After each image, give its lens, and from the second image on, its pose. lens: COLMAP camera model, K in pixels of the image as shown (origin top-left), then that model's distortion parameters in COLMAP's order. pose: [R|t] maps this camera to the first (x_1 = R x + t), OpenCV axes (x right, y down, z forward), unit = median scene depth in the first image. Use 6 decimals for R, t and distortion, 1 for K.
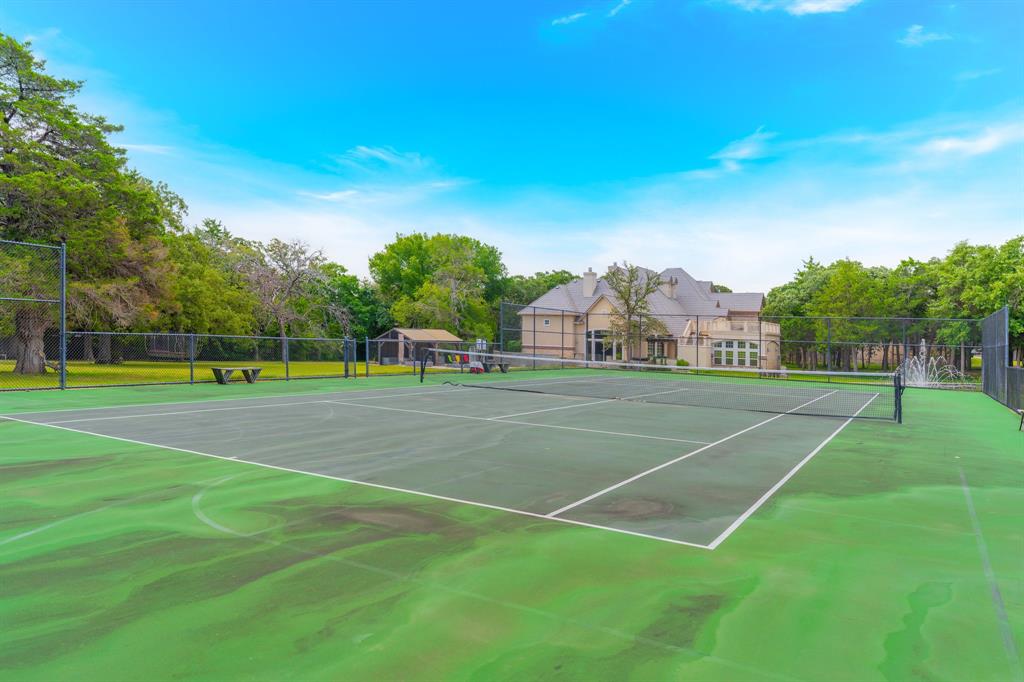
lens RADIAL K [[681.0, 0, 511.3], [0, 681.0, 340.9], [0, 0, 1]] dist [0.006988, -0.007060]
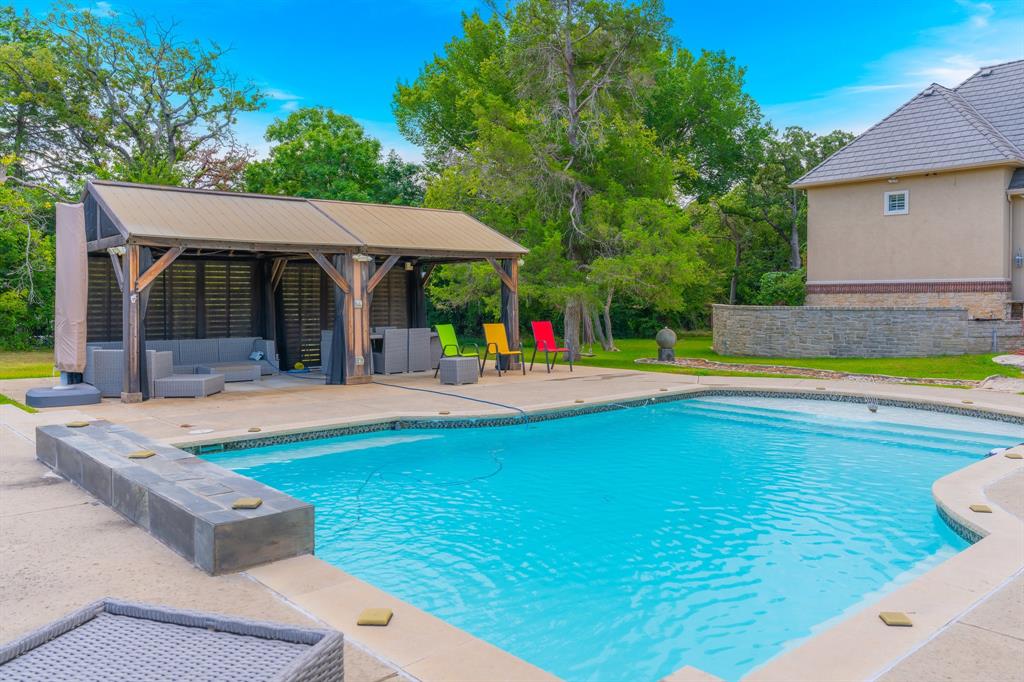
lens RADIAL K [[809.6, 0, 512.0], [0, 809.6, 340.2], [0, 0, 1]] dist [0.005646, 0.000906]
pose [[0.952260, -0.013185, -0.305004, 0.000250], [0.025974, 0.998944, 0.037910, 0.014268], [0.304182, -0.044023, 0.951596, 0.614572]]
